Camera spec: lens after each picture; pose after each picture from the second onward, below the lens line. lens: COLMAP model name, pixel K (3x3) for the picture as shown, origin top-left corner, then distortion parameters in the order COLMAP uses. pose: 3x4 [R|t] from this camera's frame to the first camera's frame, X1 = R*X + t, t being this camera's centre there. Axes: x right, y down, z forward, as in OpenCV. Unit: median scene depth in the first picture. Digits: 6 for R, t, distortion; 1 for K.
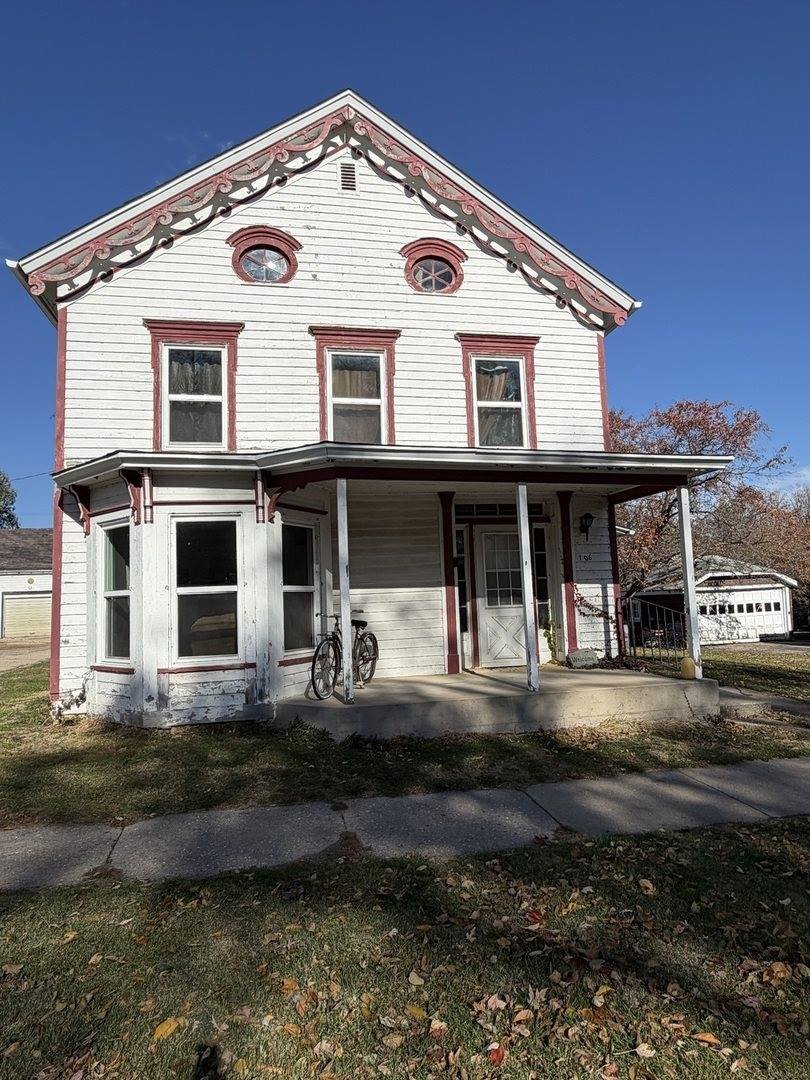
lens RADIAL K [[660.6, 0, 408.9], [0, 660.6, 543.6], [0, 0, 1]] dist [-0.006689, -0.000182]
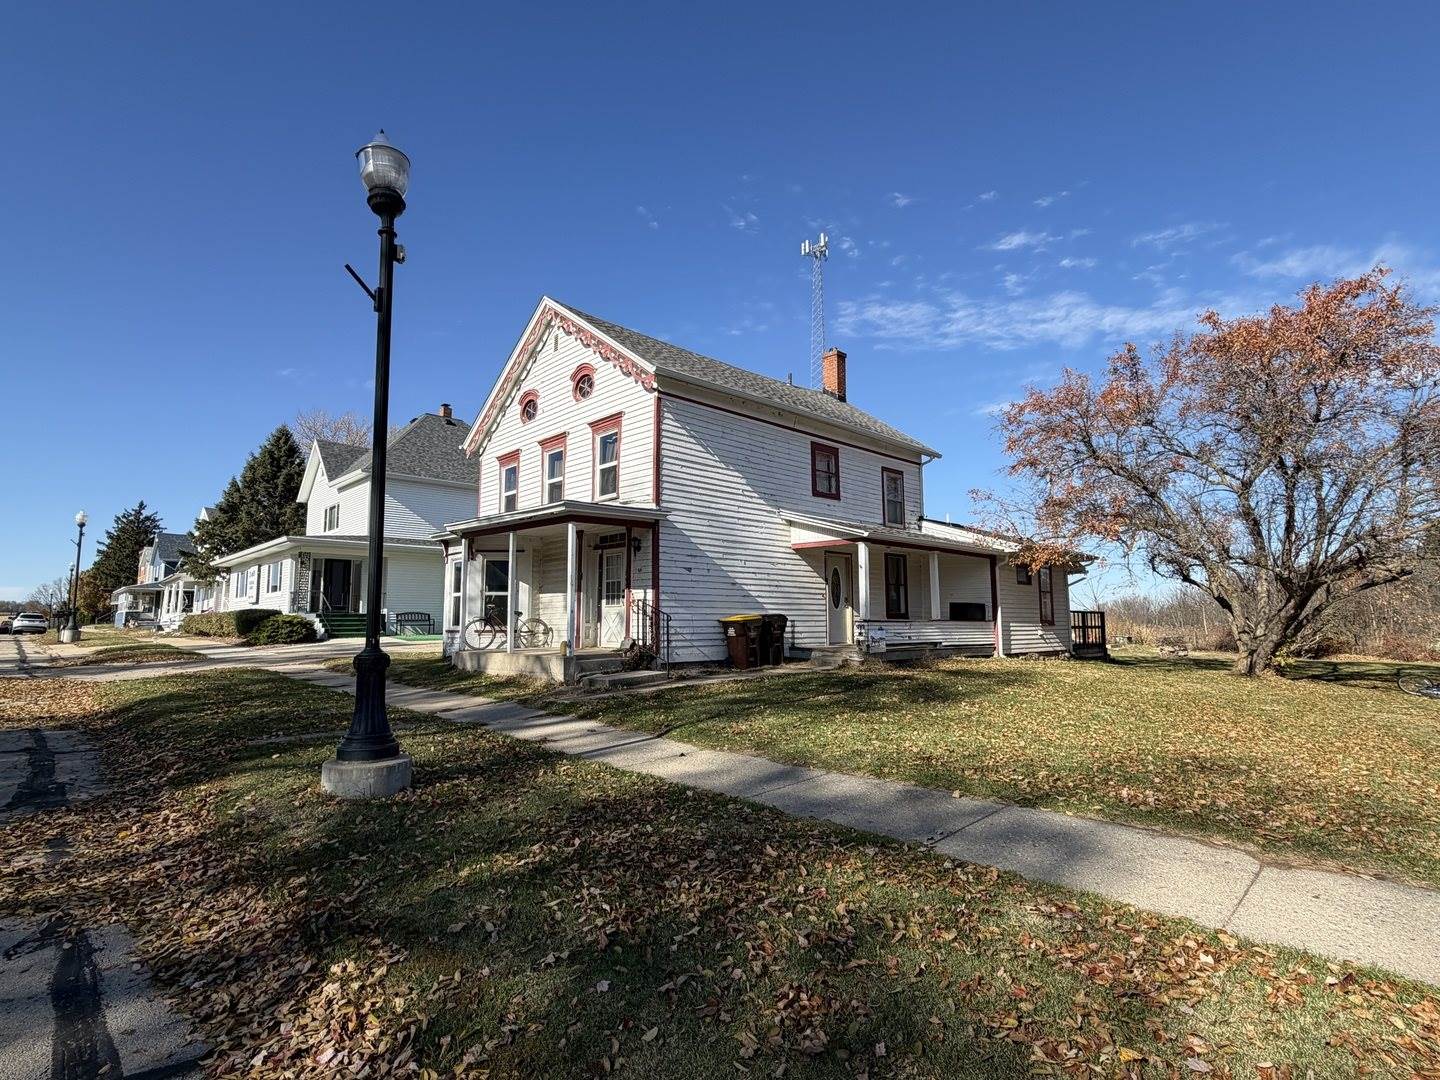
lens RADIAL K [[736.2, 0, 727.8], [0, 736.2, 553.8], [0, 0, 1]] dist [-0.002247, 0.007729]
pose [[0.535043, -0.048984, -0.843403, 1.650485], [0.063330, 0.997834, -0.017777, 0.026988], [0.842448, -0.043901, 0.536987, 0.355158]]
